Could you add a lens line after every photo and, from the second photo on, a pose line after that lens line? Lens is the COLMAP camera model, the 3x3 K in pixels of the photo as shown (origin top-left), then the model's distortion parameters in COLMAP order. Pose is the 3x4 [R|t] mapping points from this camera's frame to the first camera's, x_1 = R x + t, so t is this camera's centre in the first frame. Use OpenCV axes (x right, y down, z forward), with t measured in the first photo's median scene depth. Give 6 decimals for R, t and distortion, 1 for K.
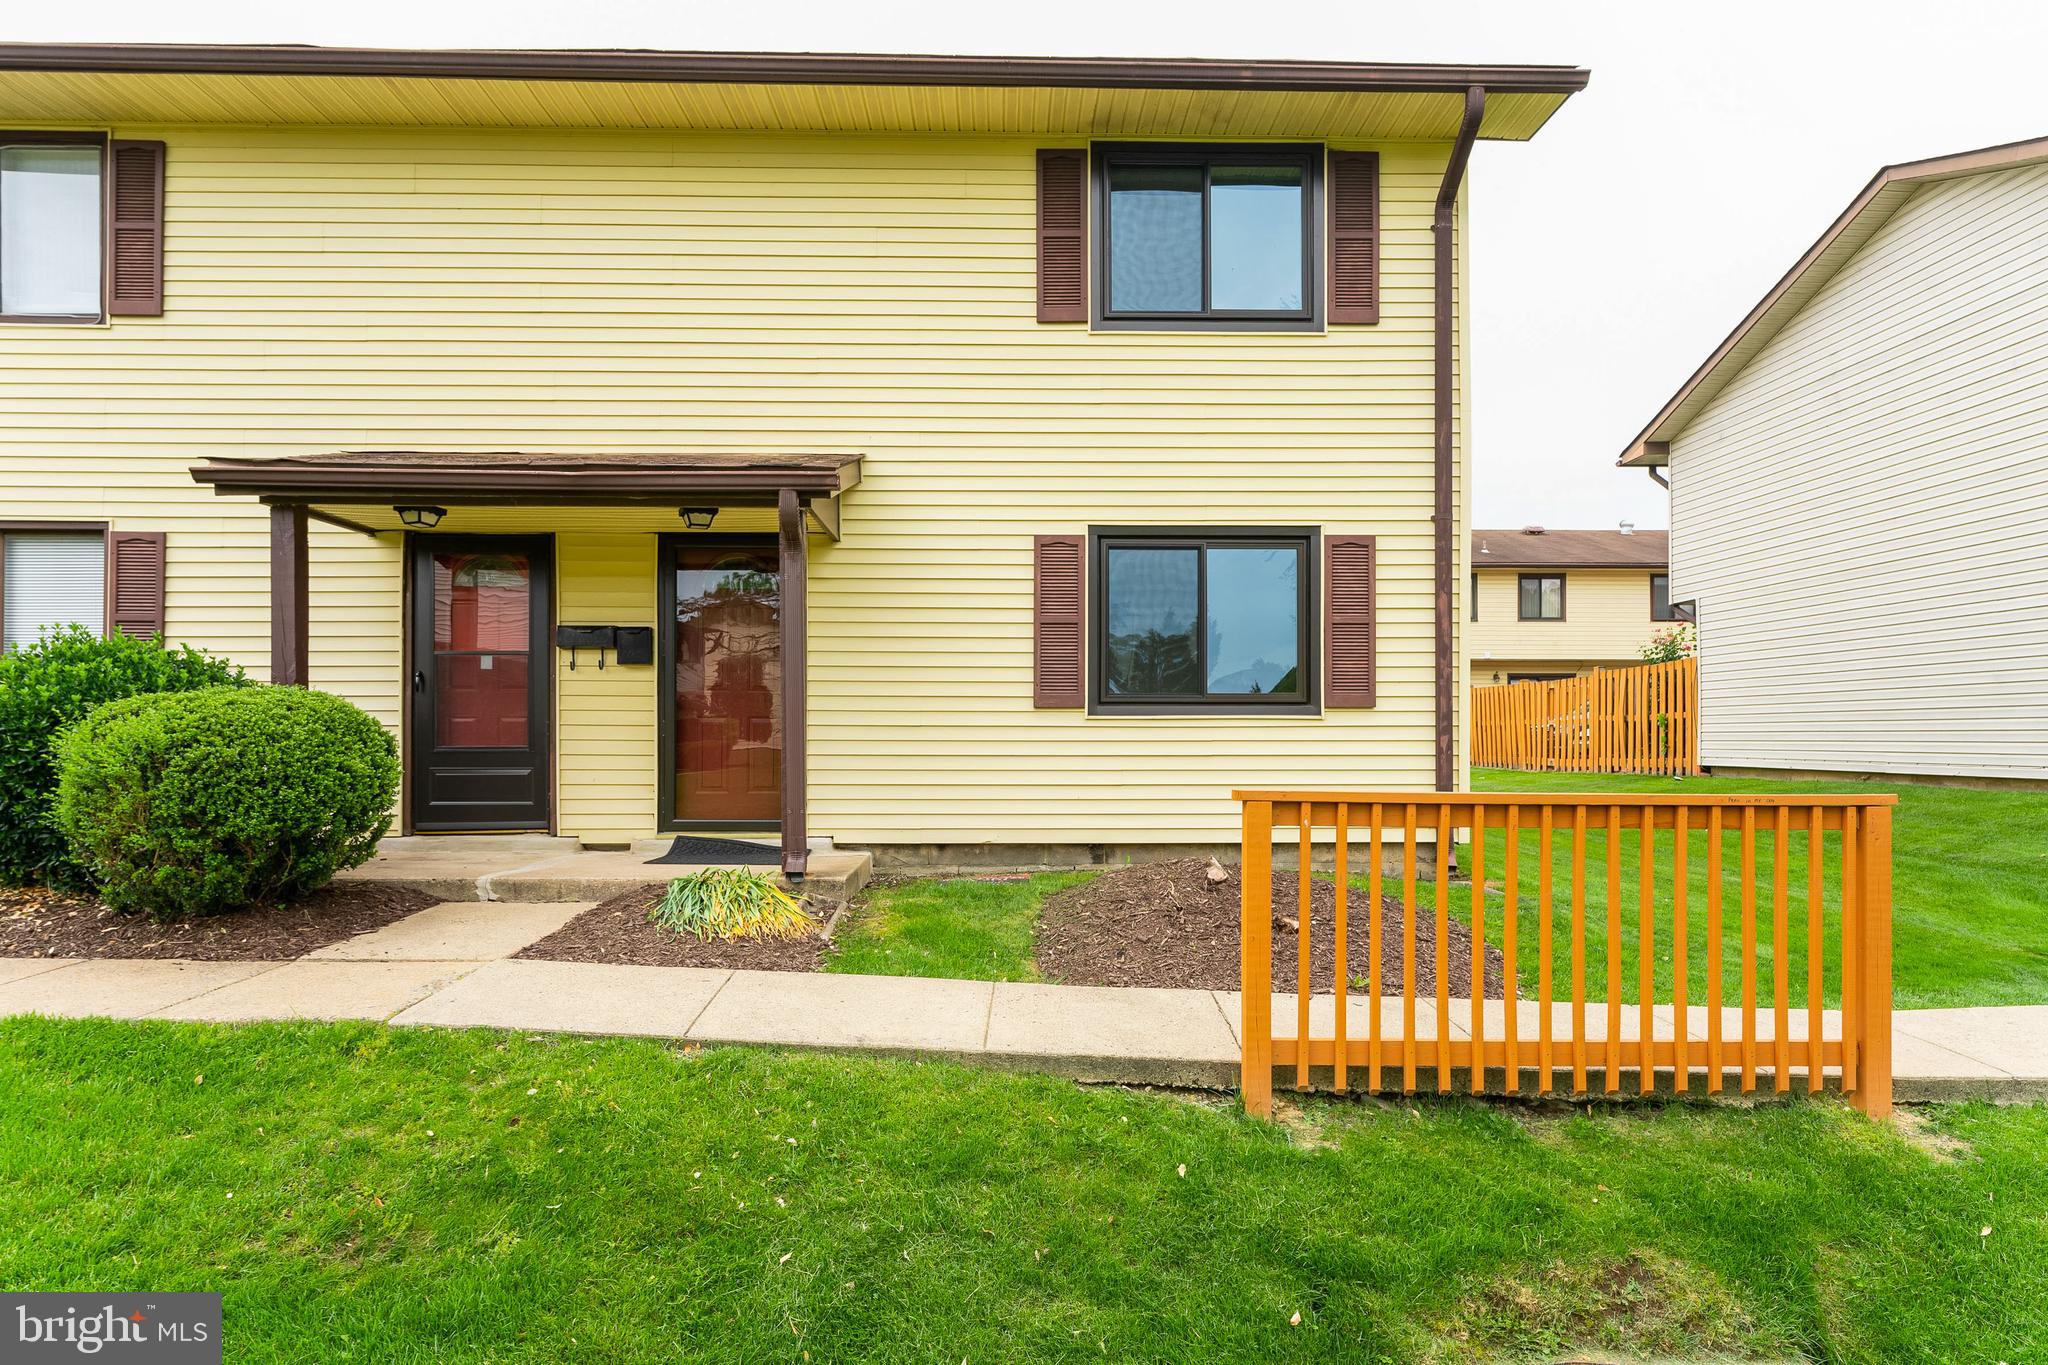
lens RADIAL K [[1136.6, 0, 954.7], [0, 1136.6, 702.2], [0, 0, 1]] dist [-0.001430, -0.001268]
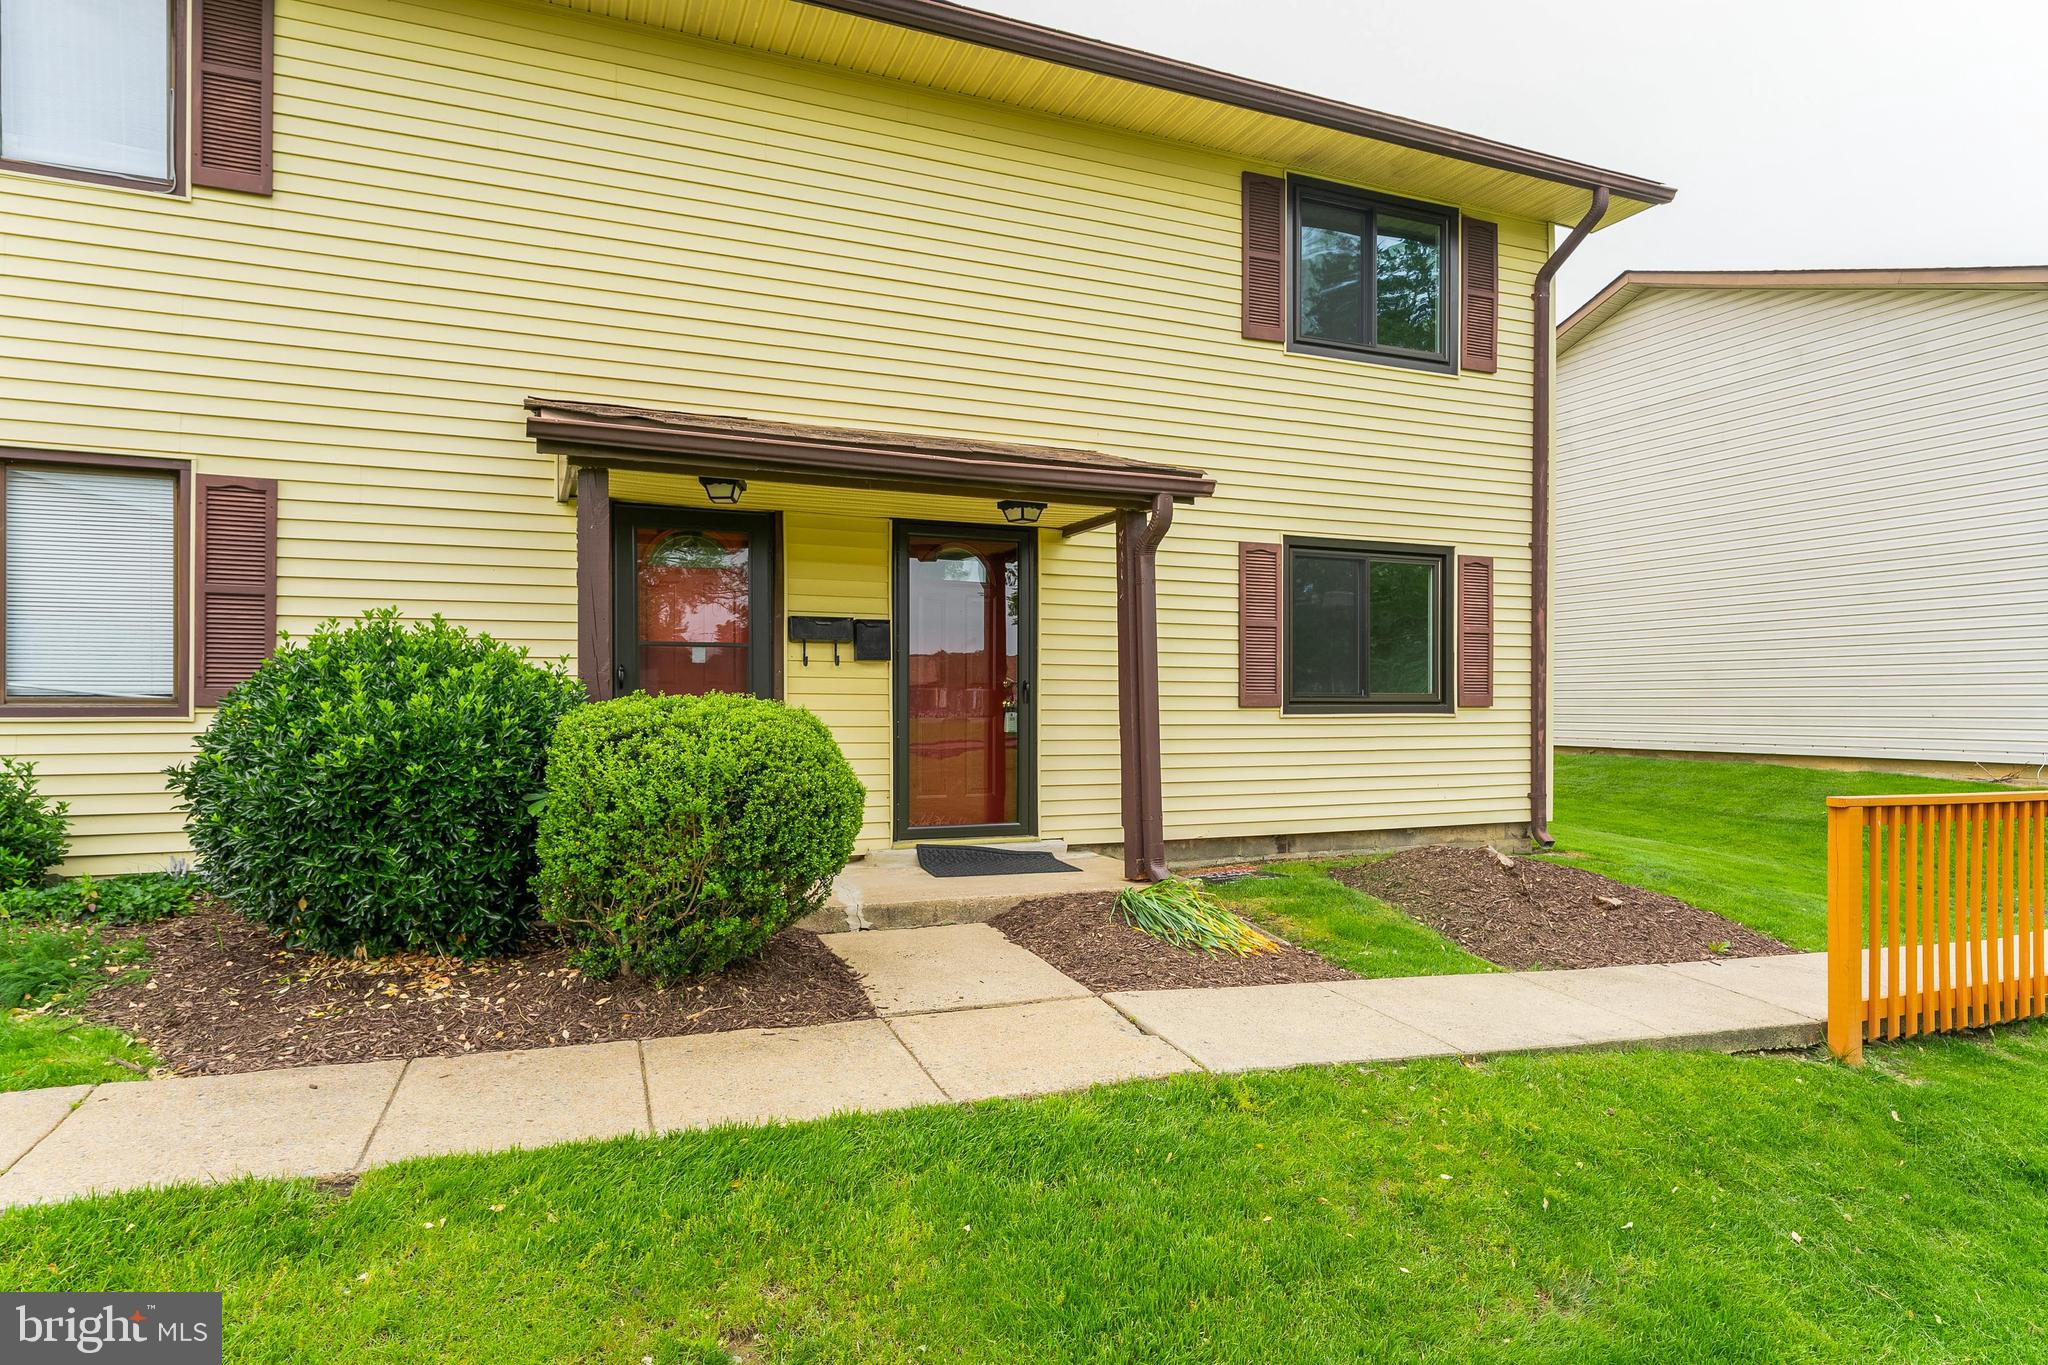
lens RADIAL K [[1143.8, 0, 1024.0], [0, 1143.8, 682.5], [0, 0, 1]] dist [-0.001656, 0.000778]
pose [[0.931679, 0.007739, 0.363201, -0.495622], [-0.010343, 0.999933, 0.005224, -0.021068], [-0.363136, -0.008623, 0.931696, 0.091620]]
